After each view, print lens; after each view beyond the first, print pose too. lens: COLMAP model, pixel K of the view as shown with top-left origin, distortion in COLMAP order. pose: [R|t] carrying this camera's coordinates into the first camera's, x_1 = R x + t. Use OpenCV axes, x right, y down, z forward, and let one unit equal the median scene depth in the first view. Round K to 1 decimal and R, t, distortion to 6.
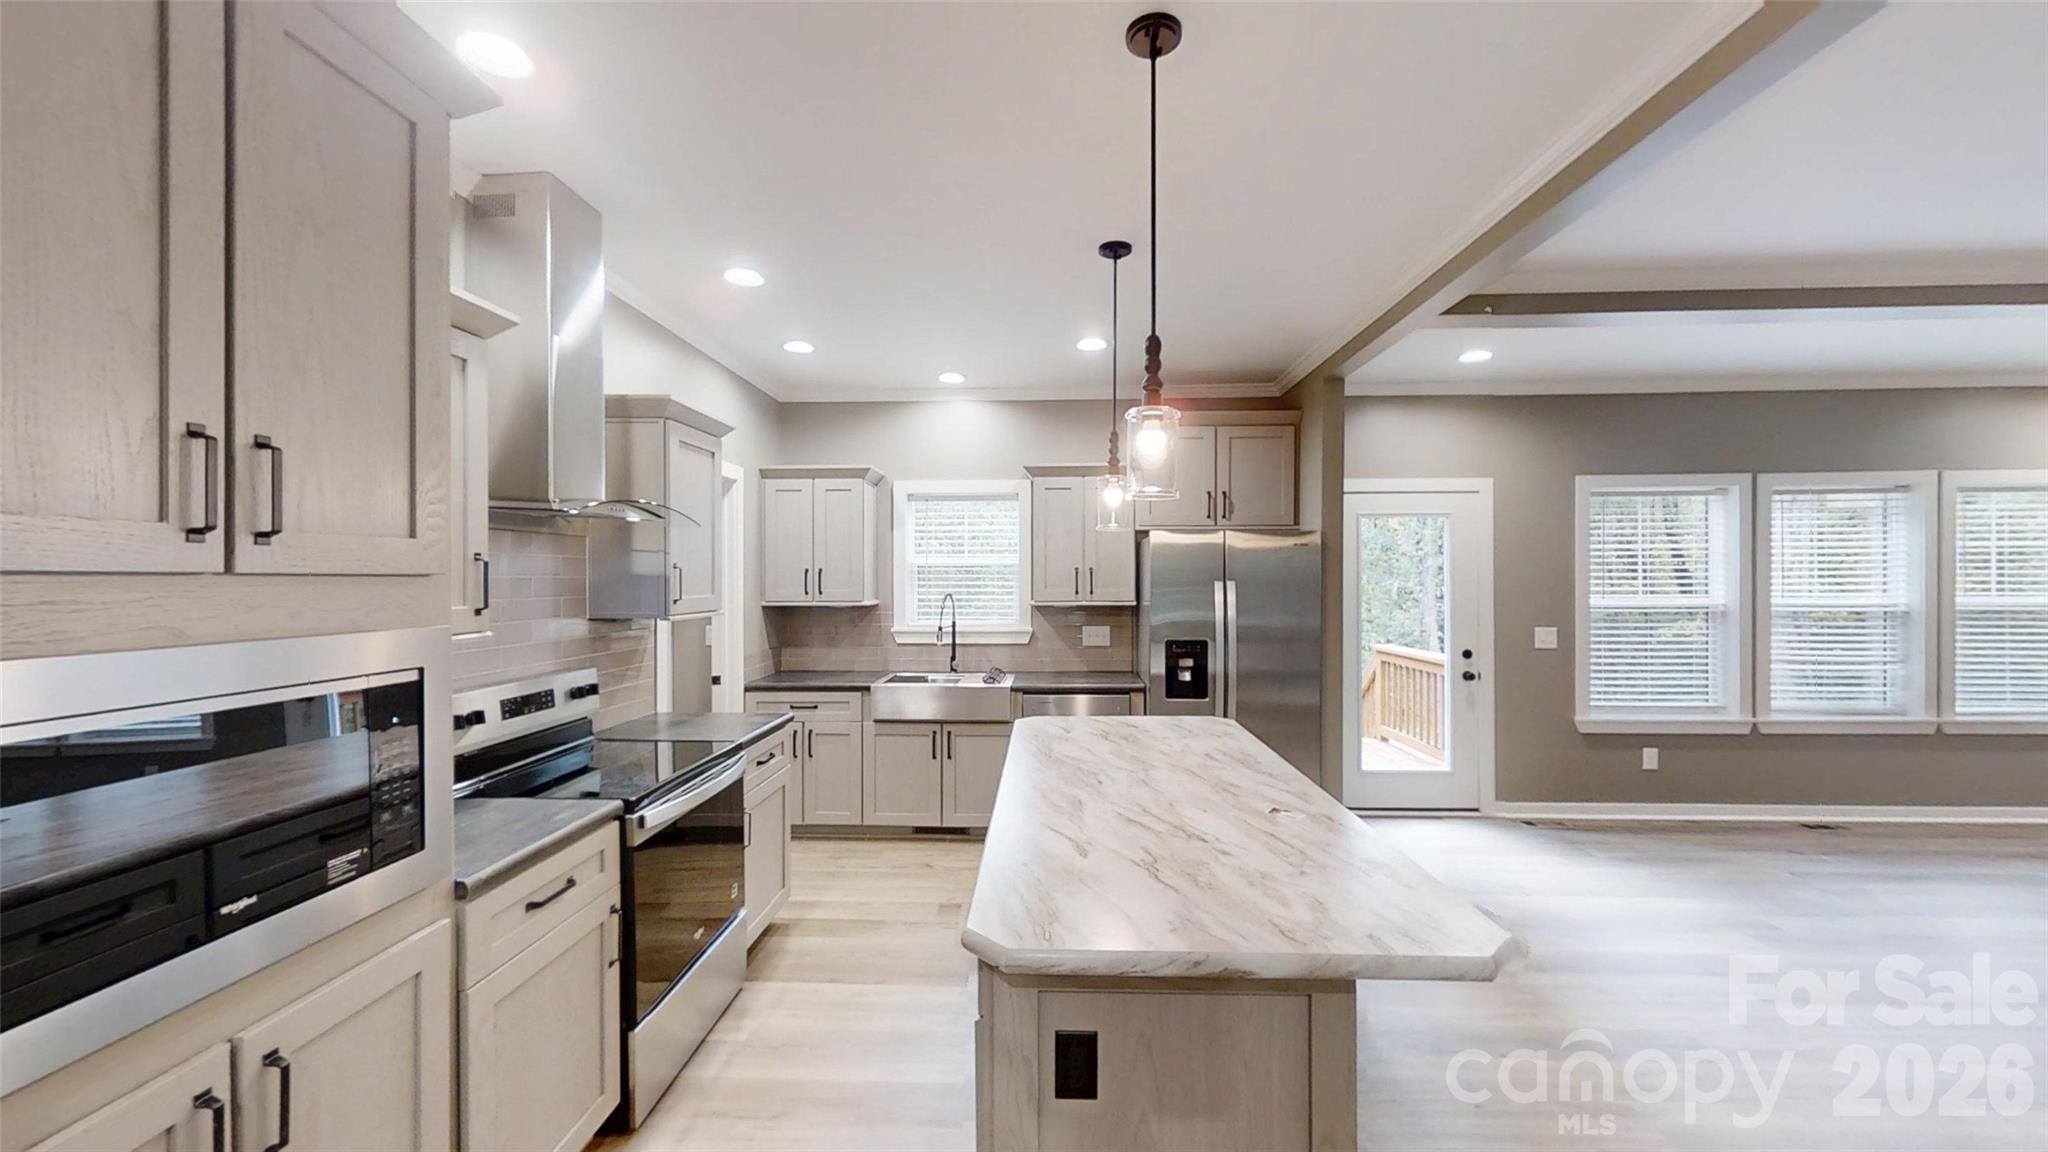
lens RADIAL K [[756.8, 0, 1024.7], [0, 756.8, 581.0], [0, 0, 1]] dist [0.001375, 0.000067]
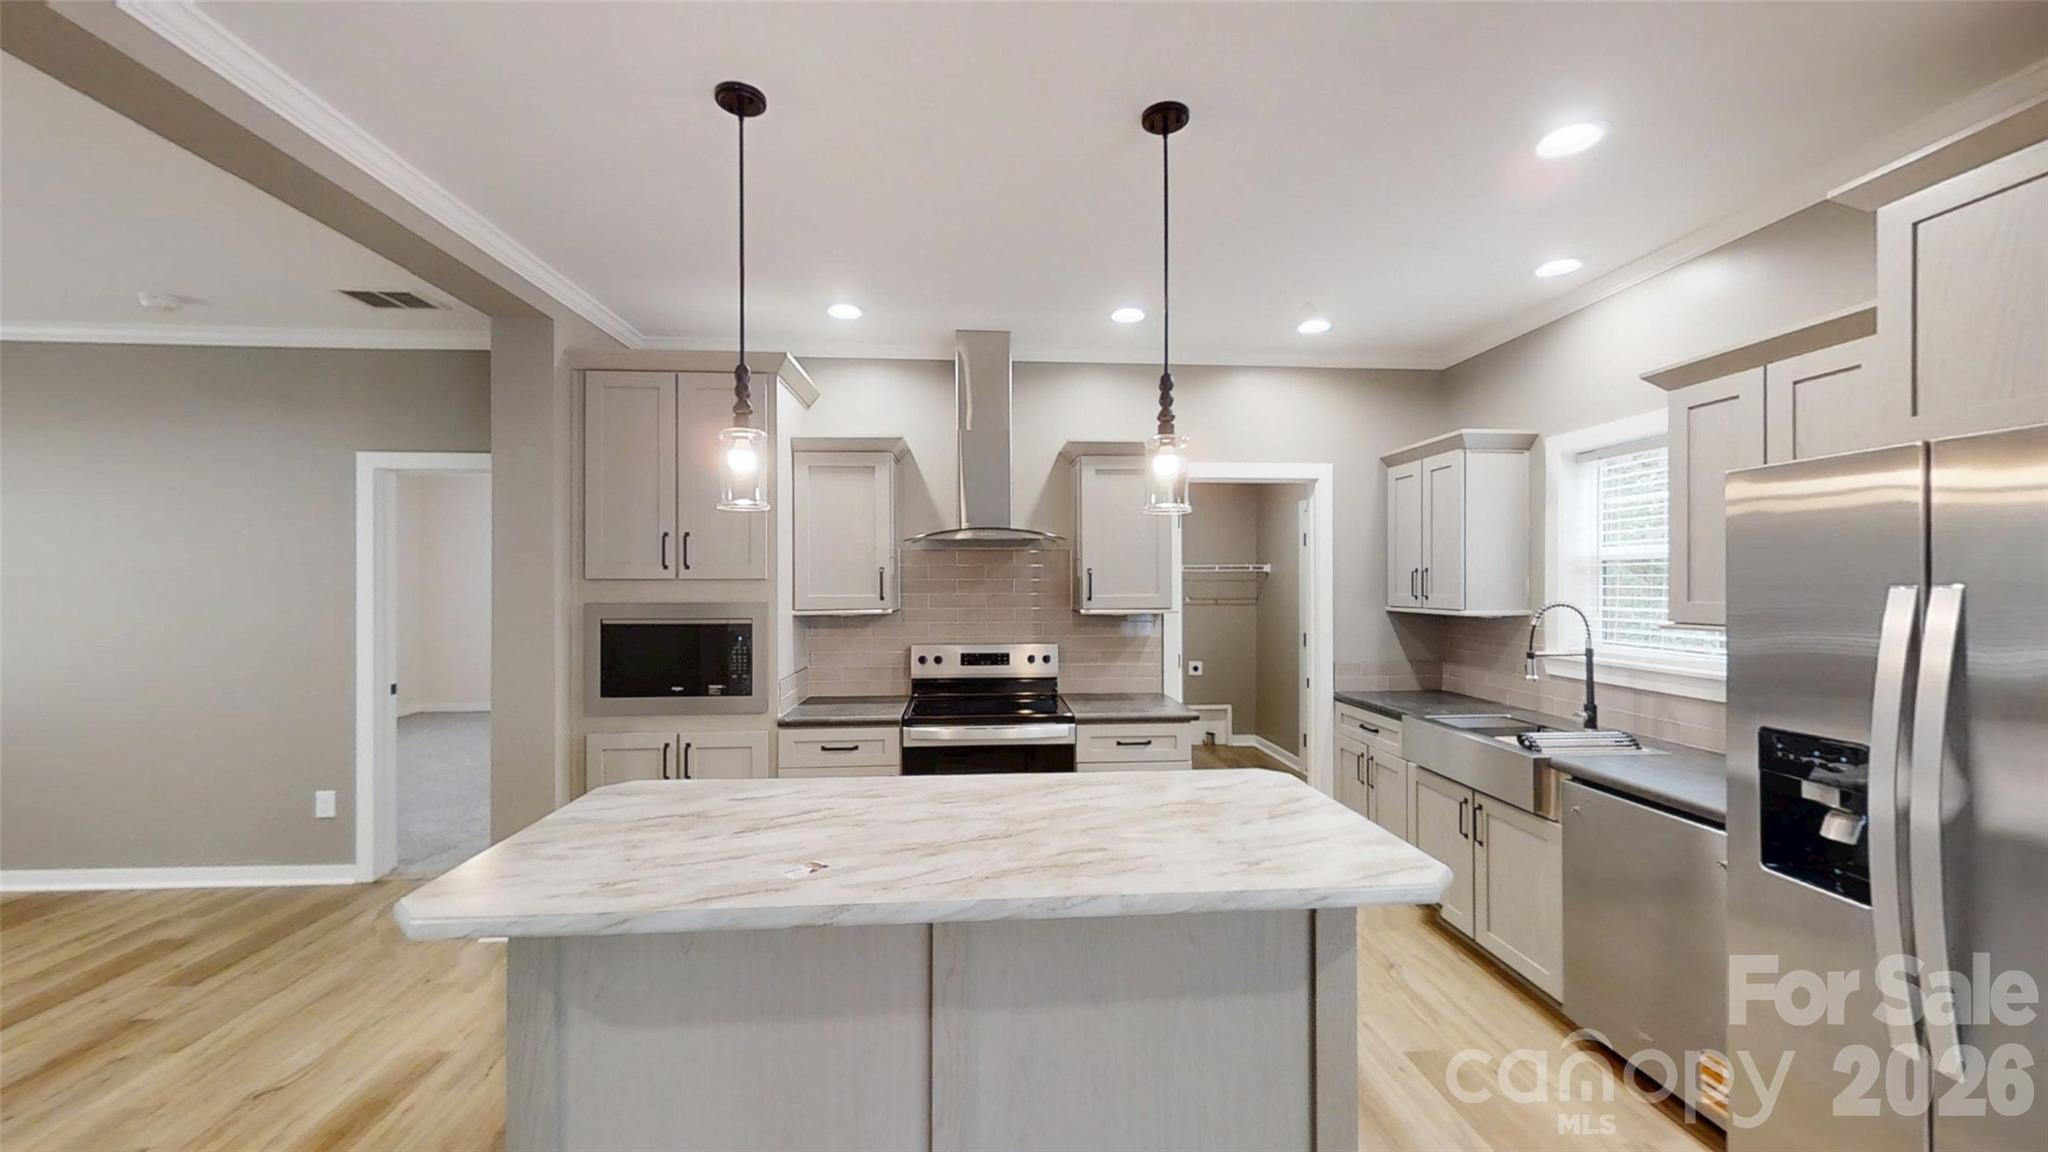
lens RADIAL K [[756.8, 0, 1024.7], [0, 756.8, 581.0], [0, 0, 1]] dist [0.001375, 0.000067]
pose [[0.102319, -0.001808, -0.994750, 0.499047], [-0.001605, 0.999997, -0.001983, 0.000455], [0.994750, 0.001800, 0.102315, 0.489720]]
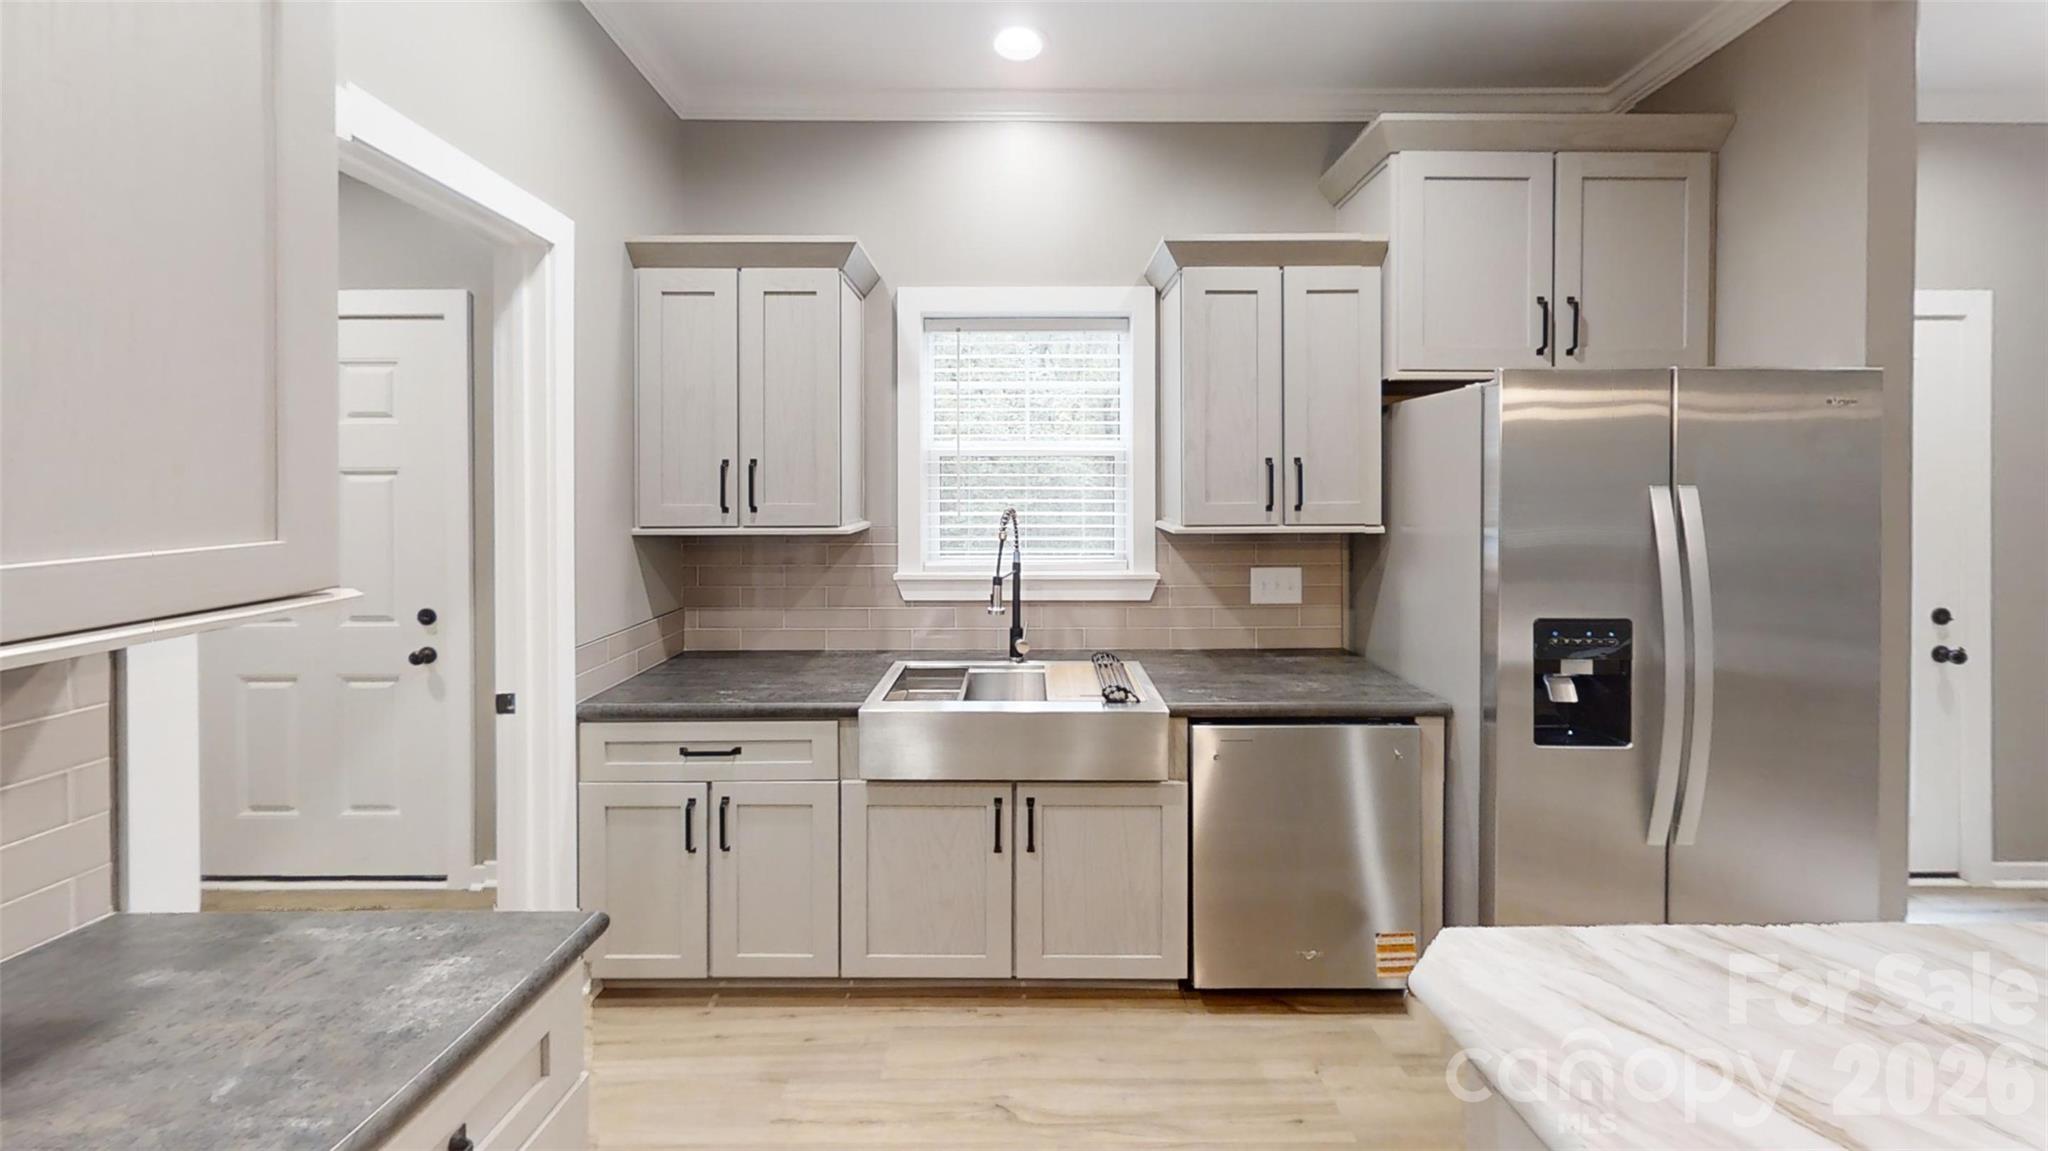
lens RADIAL K [[740.7, 0, 1036.6], [0, 740.7, 548.4], [0, 0, 1]] dist [0.022918, 0.000021]
pose [[0.999498, 0.000477, 0.031679, -0.100239], [-0.002990, 0.996844, 0.079329, 0.004085], [-0.031541, -0.079384, 0.996345, 0.511226]]
